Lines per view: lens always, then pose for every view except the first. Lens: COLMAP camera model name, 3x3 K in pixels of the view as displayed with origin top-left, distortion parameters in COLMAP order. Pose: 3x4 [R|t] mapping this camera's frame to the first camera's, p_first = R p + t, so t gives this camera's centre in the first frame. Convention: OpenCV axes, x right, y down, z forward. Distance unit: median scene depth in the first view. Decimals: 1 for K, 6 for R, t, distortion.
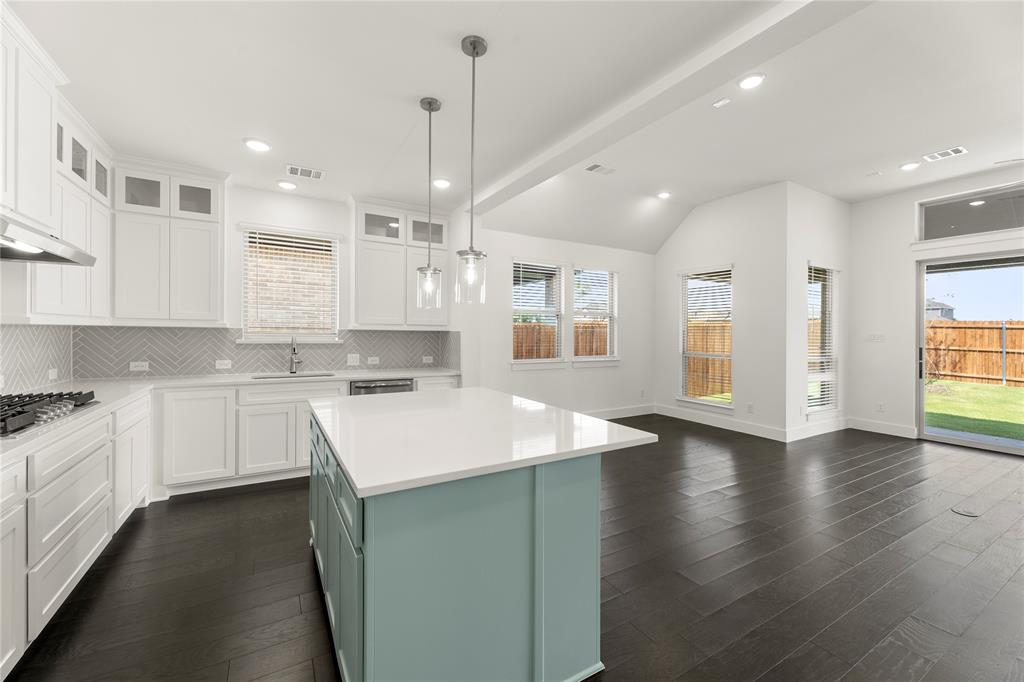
lens RADIAL K [[411.2, 0, 511.7], [0, 411.2, 332.0], [0, 0, 1]] dist [0.004548, 0.000040]
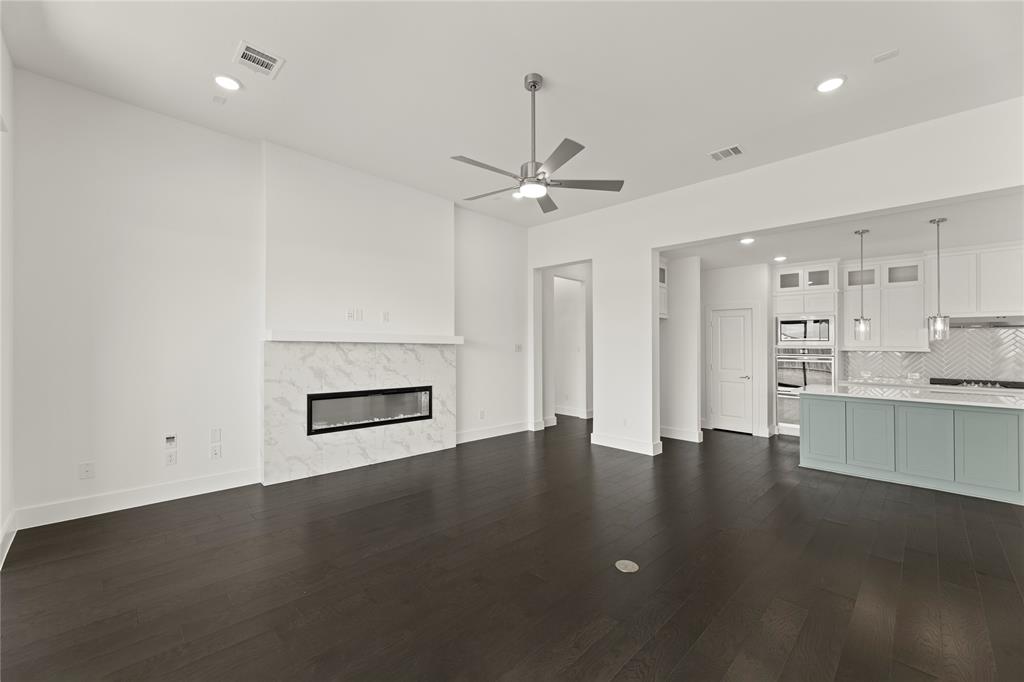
lens RADIAL K [[411.2, 0, 515.3], [0, 411.2, 335.6], [0, 0, 1]] dist [0.004548, 0.000040]
pose [[-0.965509, -0.032766, -0.258300, 4.690479], [-0.025928, 0.999218, -0.029836, 0.057922], [0.259076, -0.022110, -0.965604, 5.282078]]
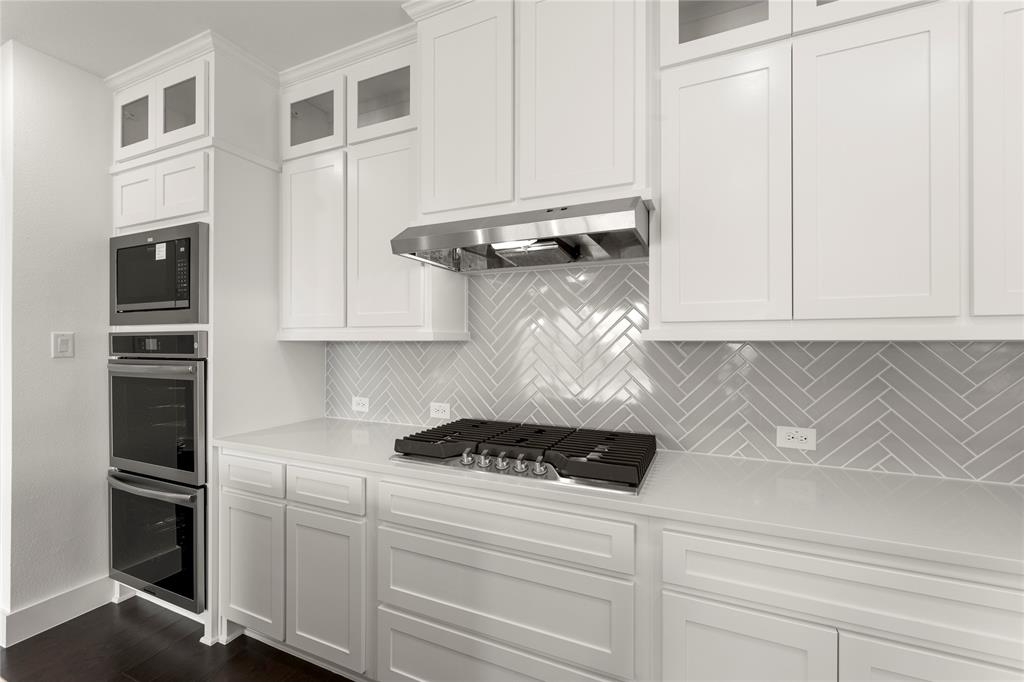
lens RADIAL K [[439.9, 0, 506.0], [0, 439.9, 337.7], [0, 0, 1]] dist [0.002994, 0.000512]
pose [[-0.815371, -0.016580, -0.578701, -1.263181], [-0.010785, 0.999851, -0.013450, -0.025827], [0.578838, -0.004726, -0.815429, 3.055768]]
